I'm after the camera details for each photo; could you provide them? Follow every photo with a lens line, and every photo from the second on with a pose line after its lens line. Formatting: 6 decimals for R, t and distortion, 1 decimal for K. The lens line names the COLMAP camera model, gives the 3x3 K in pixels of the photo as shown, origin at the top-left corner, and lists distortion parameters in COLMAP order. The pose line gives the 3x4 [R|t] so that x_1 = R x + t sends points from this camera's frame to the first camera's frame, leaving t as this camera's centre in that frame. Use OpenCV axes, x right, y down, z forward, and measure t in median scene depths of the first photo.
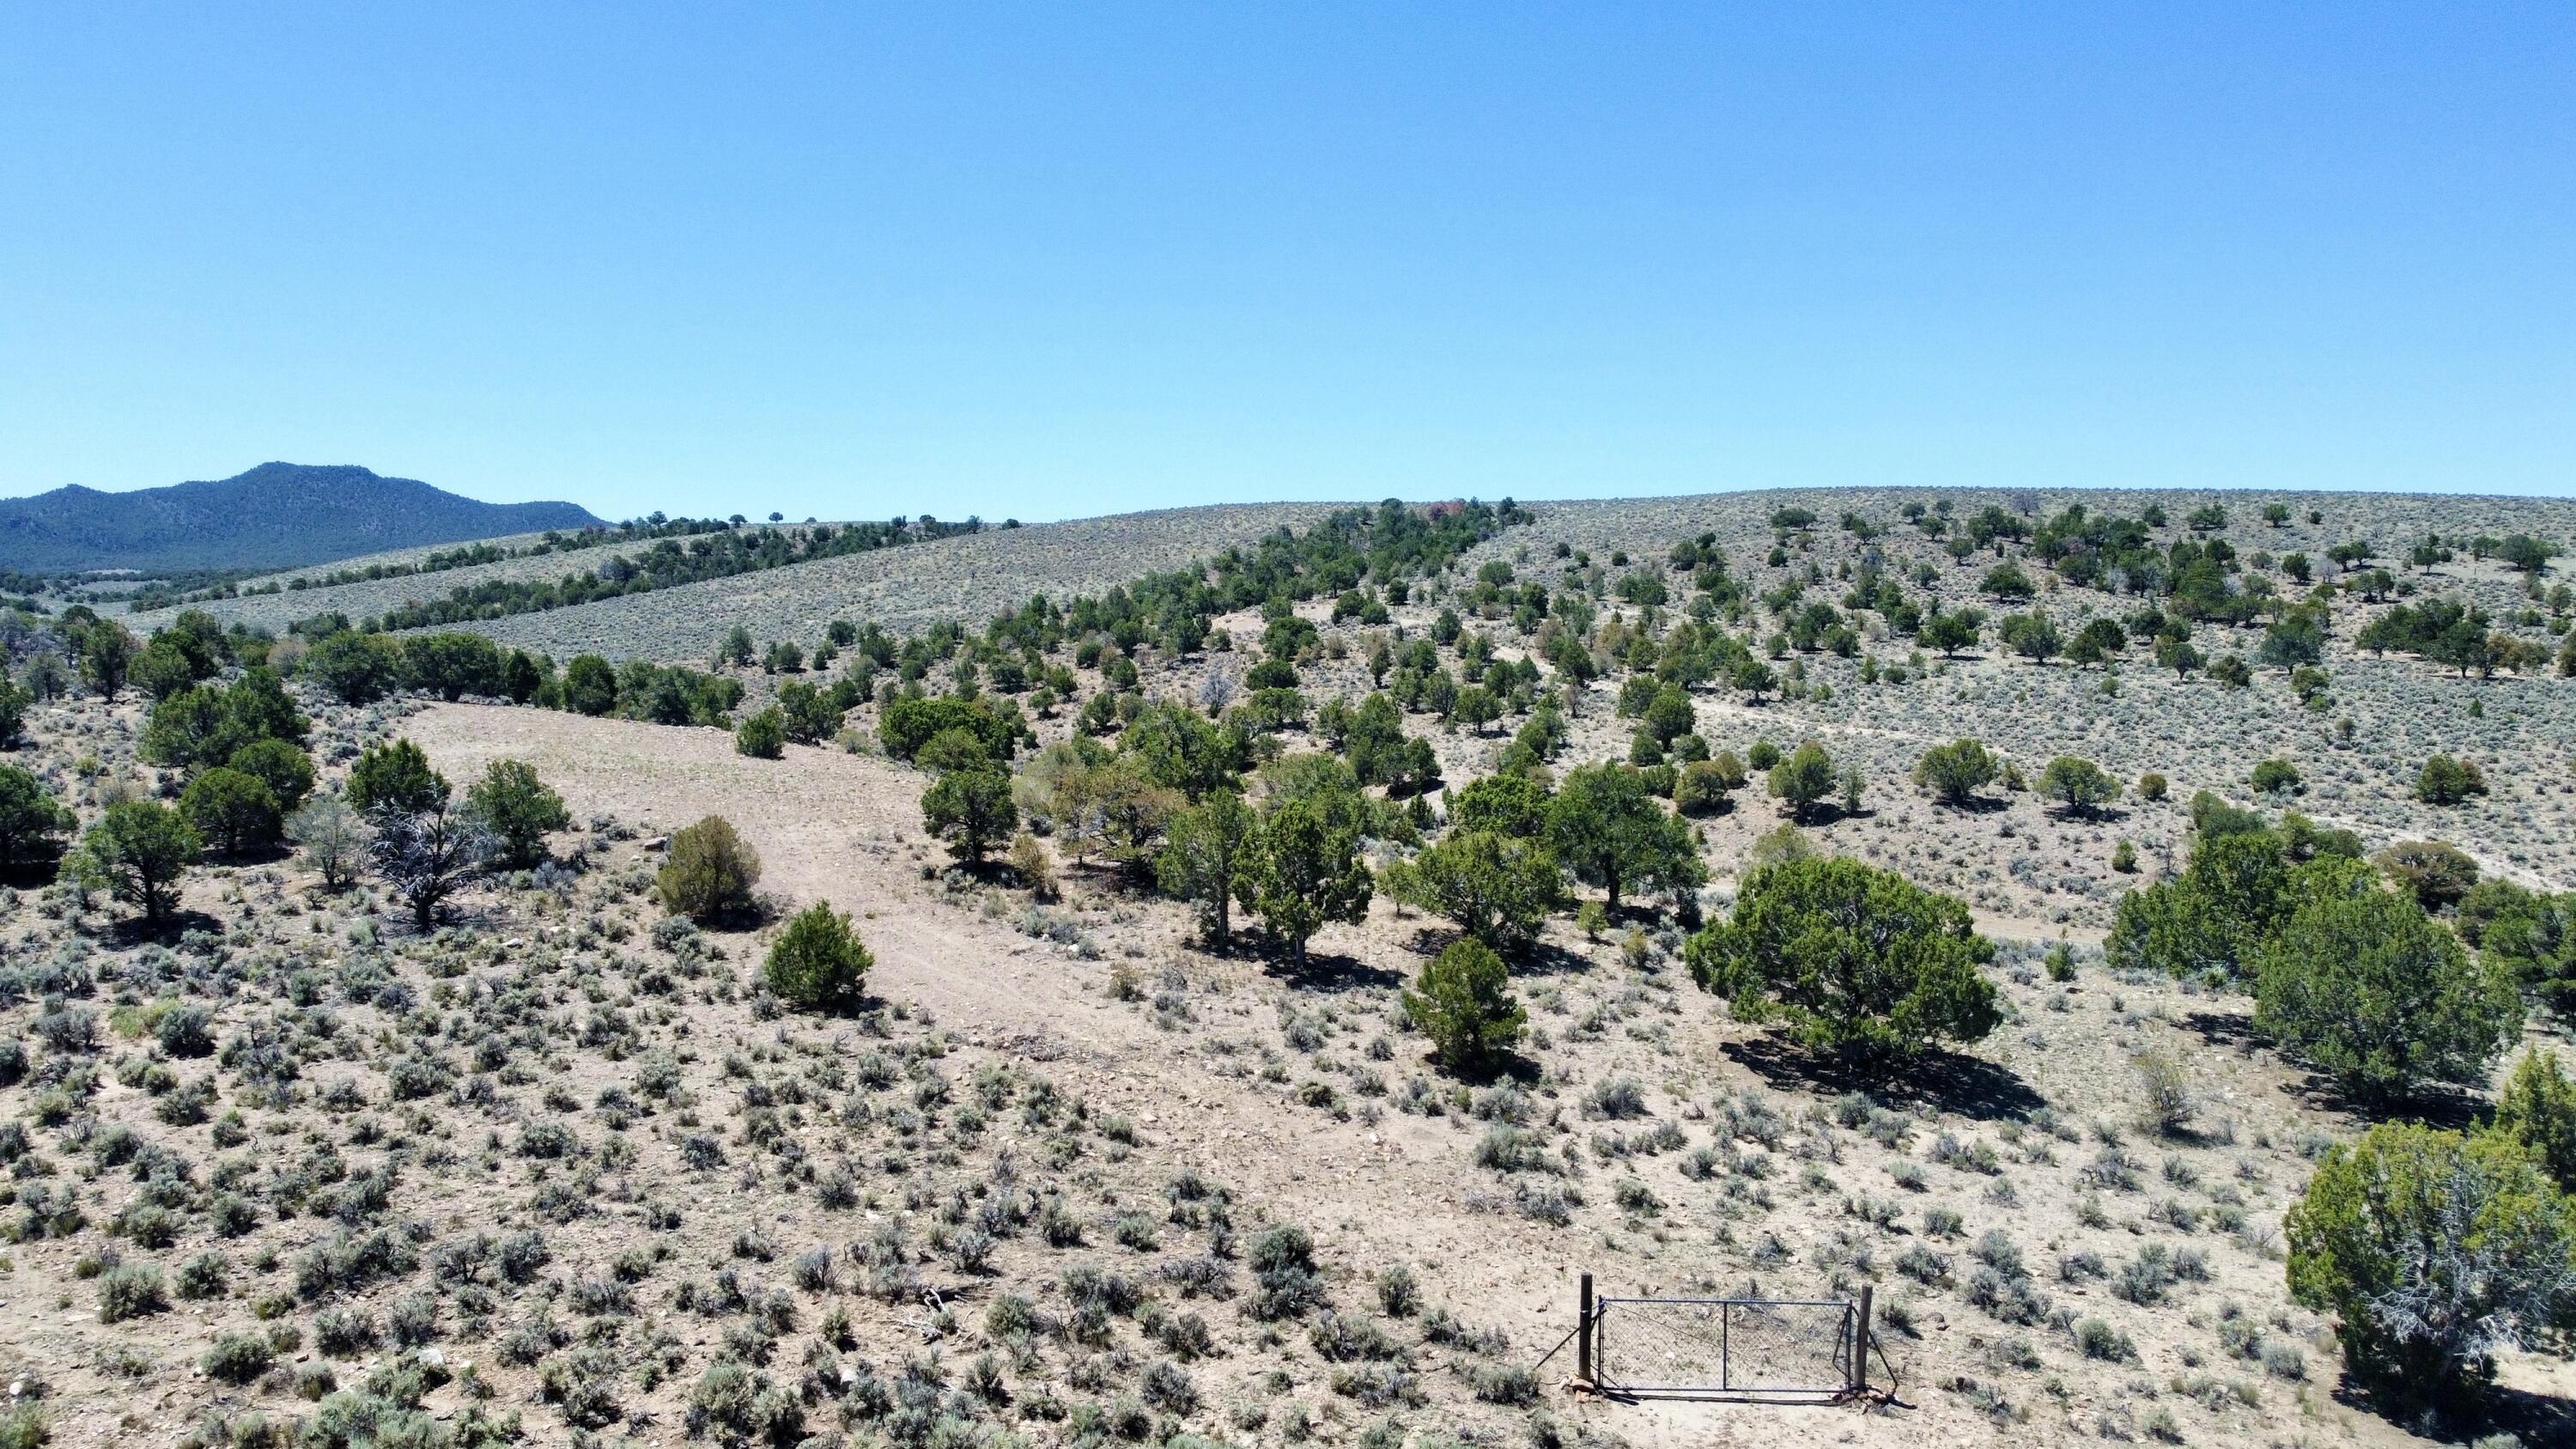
lens RADIAL K [[1939.2, 0, 1269.8], [0, 1939.2, 731.9], [0, 0, 1]] dist [-0.008310, -0.002396]
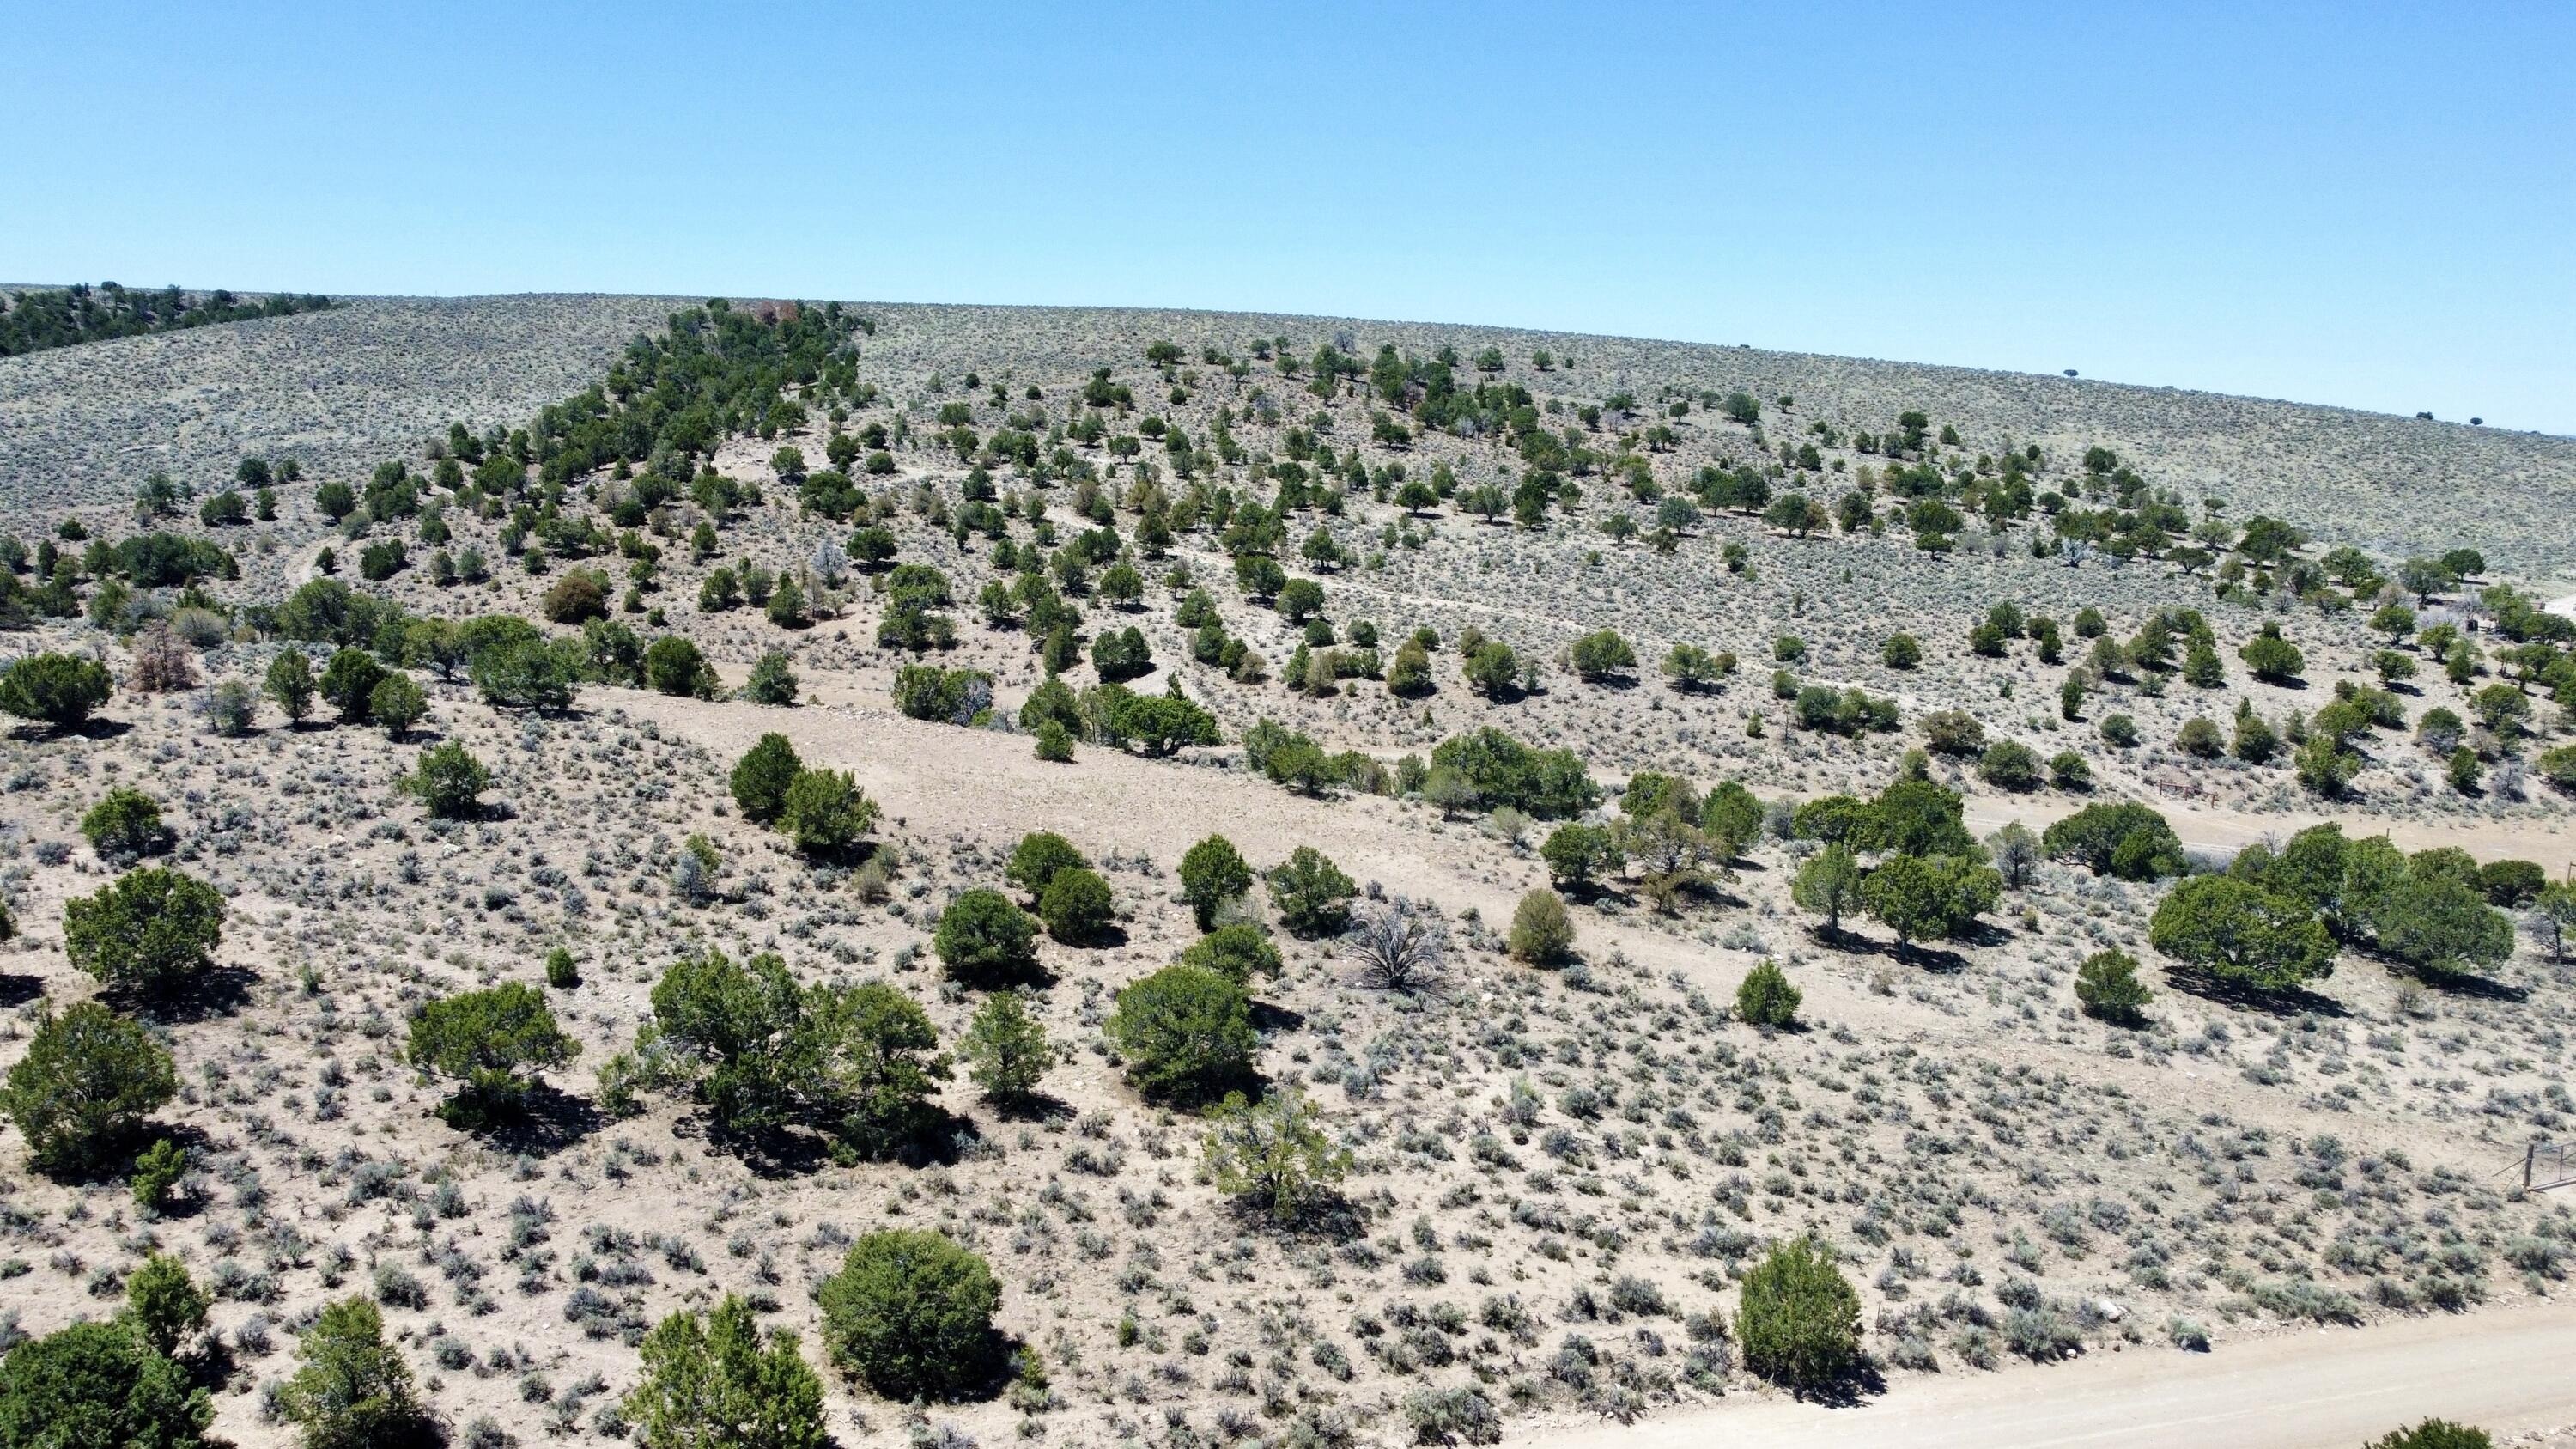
lens RADIAL K [[1939.2, 0, 1275.6], [0, 1939.2, 719.1], [0, 0, 1]] dist [-0.008310, -0.002396]
pose [[0.899152, -0.058117, 0.433760, -0.401177], [0.004480, 0.992313, 0.123668, -0.097573], [-0.437613, -0.109253, 0.892501, -0.069611]]
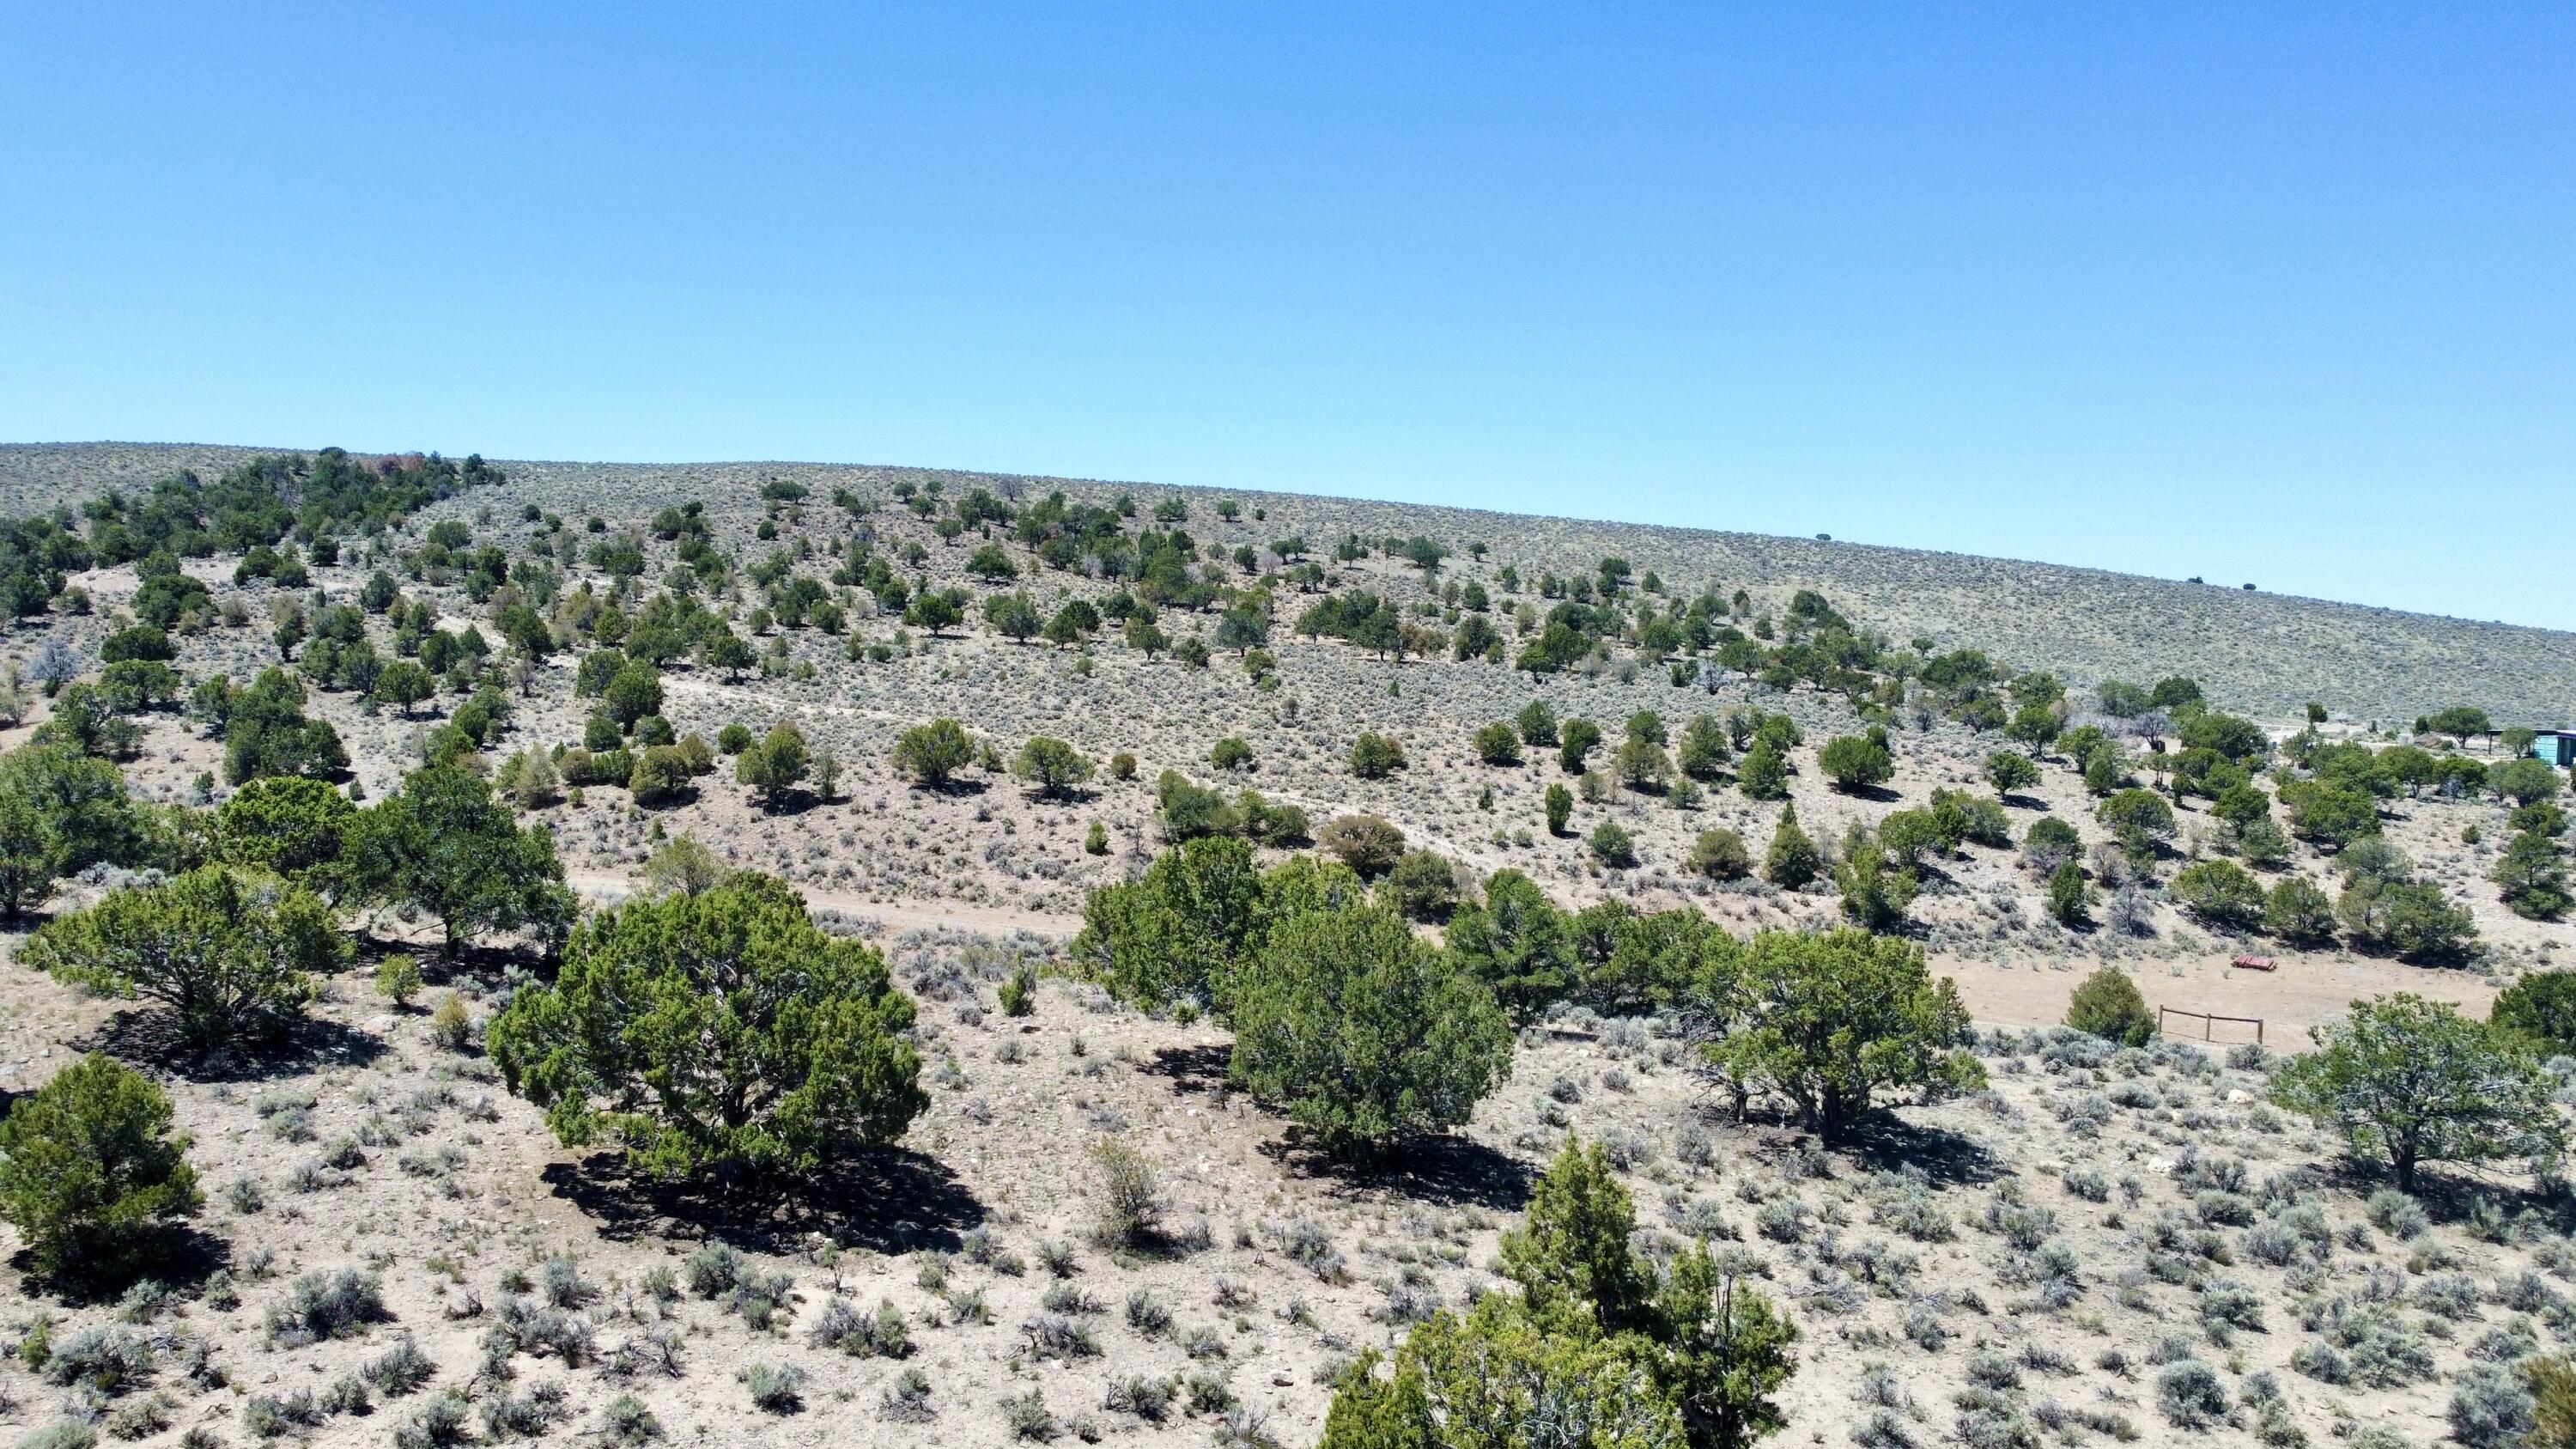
lens RADIAL K [[1939.2, 0, 1273.2], [0, 1939.2, 725.2], [0, 0, 1]] dist [-0.008310, -0.002396]
pose [[0.875723, -0.006582, 0.482769, 0.039110], [0.003072, 0.999963, 0.008062, -0.000607], [-0.482804, -0.005577, 0.875711, 0.082353]]
